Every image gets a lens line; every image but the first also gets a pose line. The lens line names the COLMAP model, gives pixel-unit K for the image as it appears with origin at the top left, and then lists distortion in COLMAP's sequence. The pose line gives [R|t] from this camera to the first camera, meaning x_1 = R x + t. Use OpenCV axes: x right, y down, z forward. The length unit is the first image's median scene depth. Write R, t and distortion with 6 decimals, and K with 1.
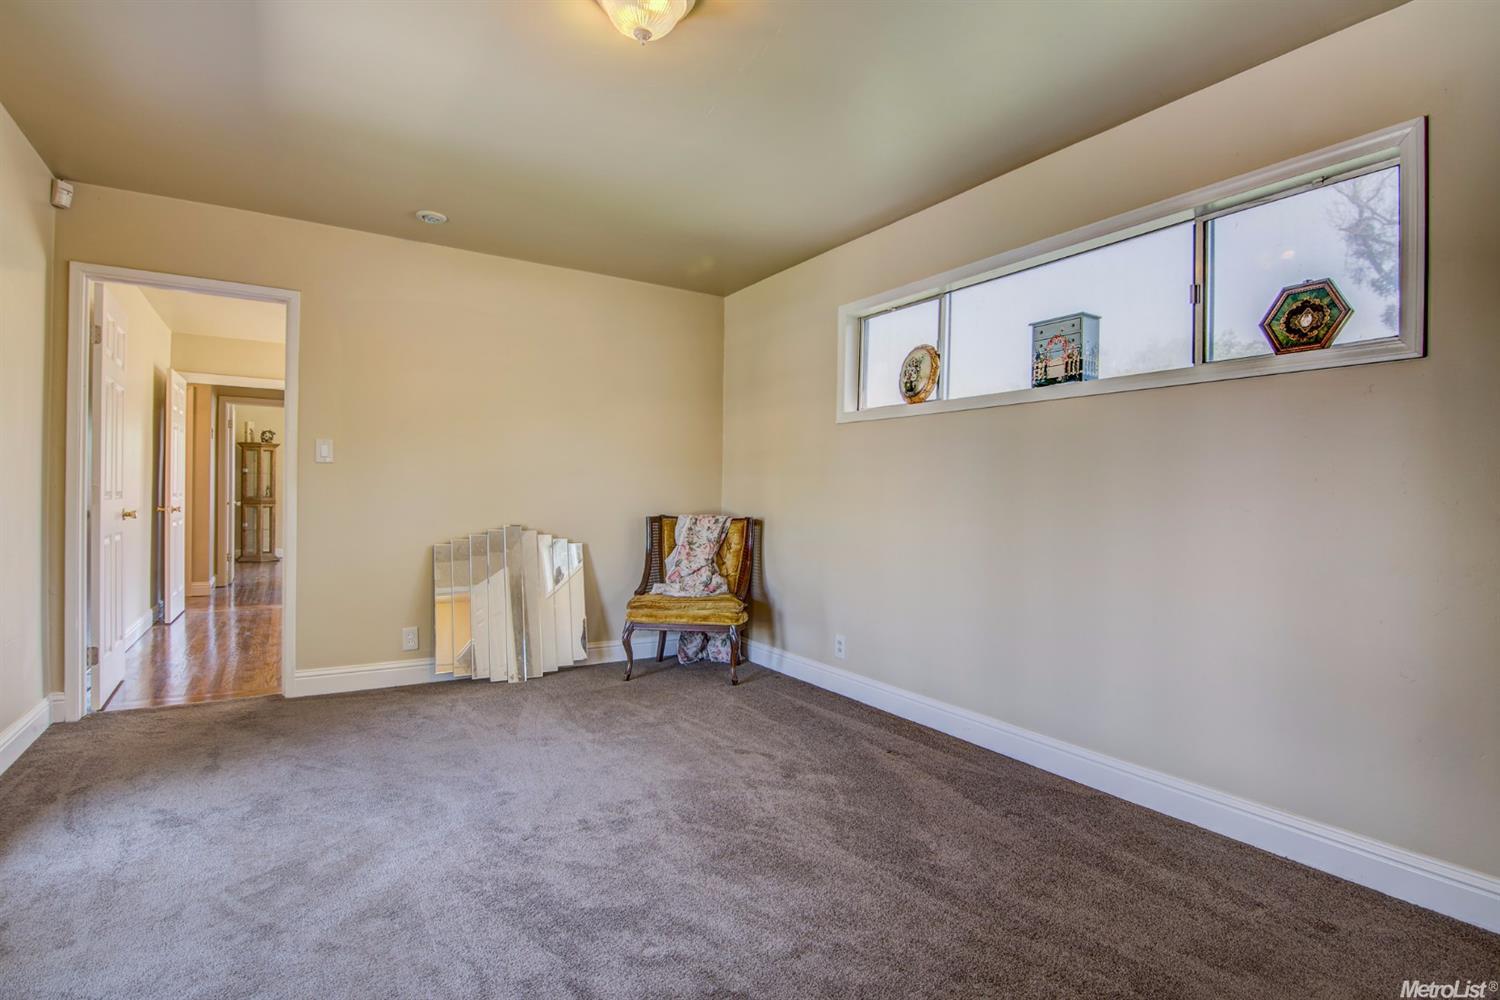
lens RADIAL K [[747.5, 0, 754.6], [0, 747.5, 496.7], [0, 0, 1]] dist [-0.004905, -0.008595]
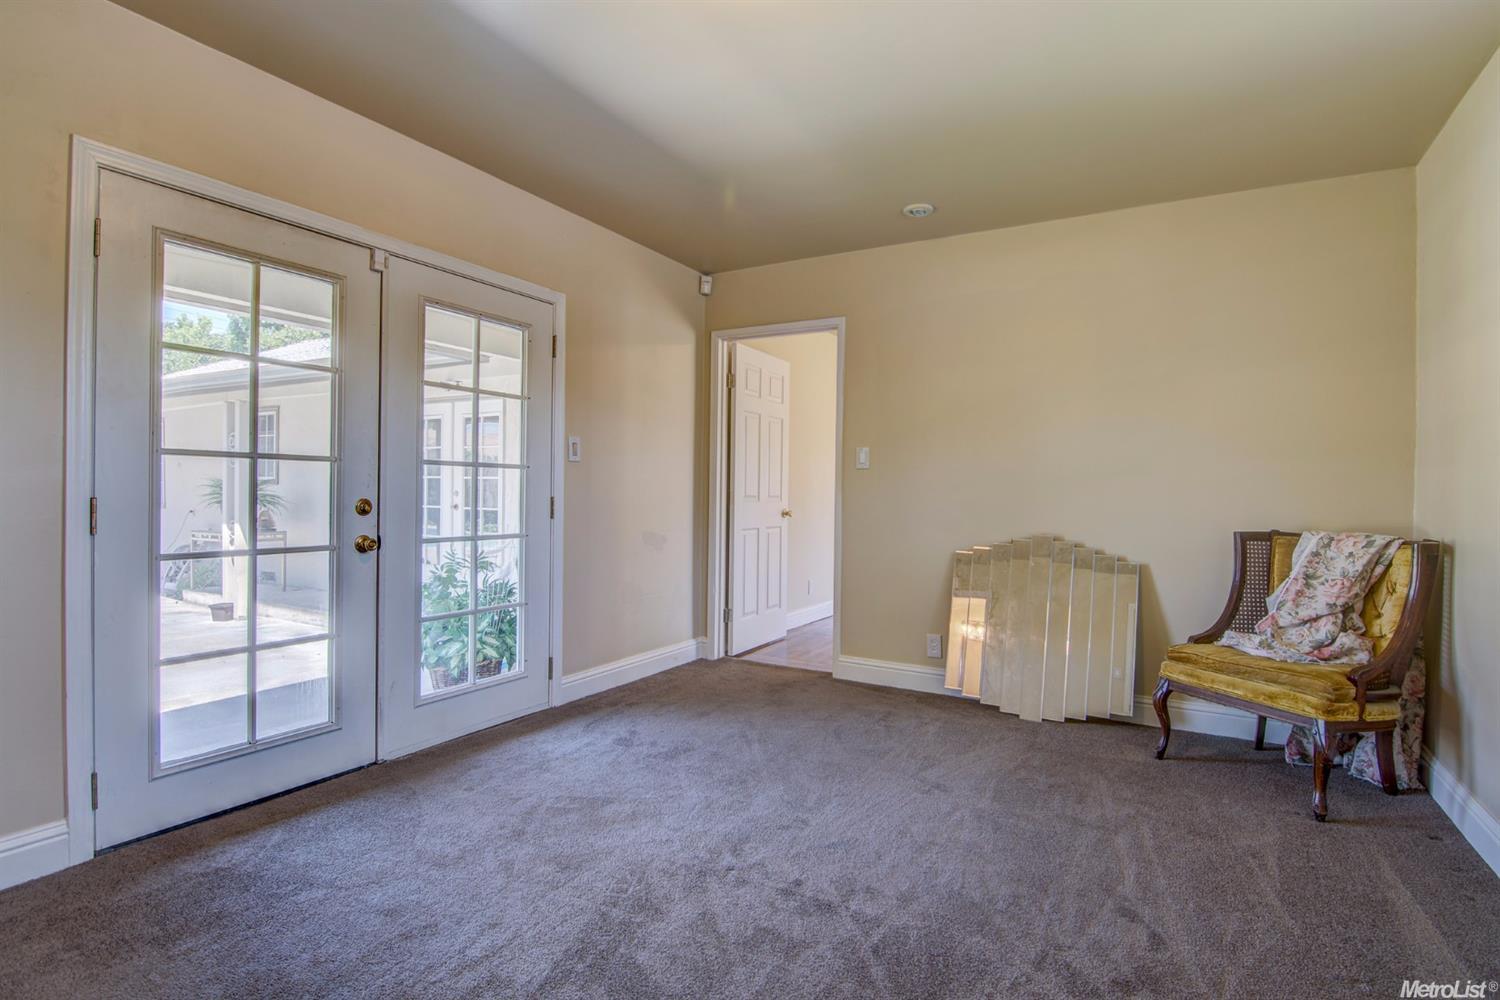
lens RADIAL K [[747.5, 0, 755.9], [0, 747.5, 498.8], [0, 0, 1]] dist [-0.004905, -0.008595]
pose [[0.455030, 0.001602, -0.890475, 0.358223], [-0.006665, 0.999976, -0.001607, 0.001064], [0.890451, 0.006666, 0.455030, 0.407815]]
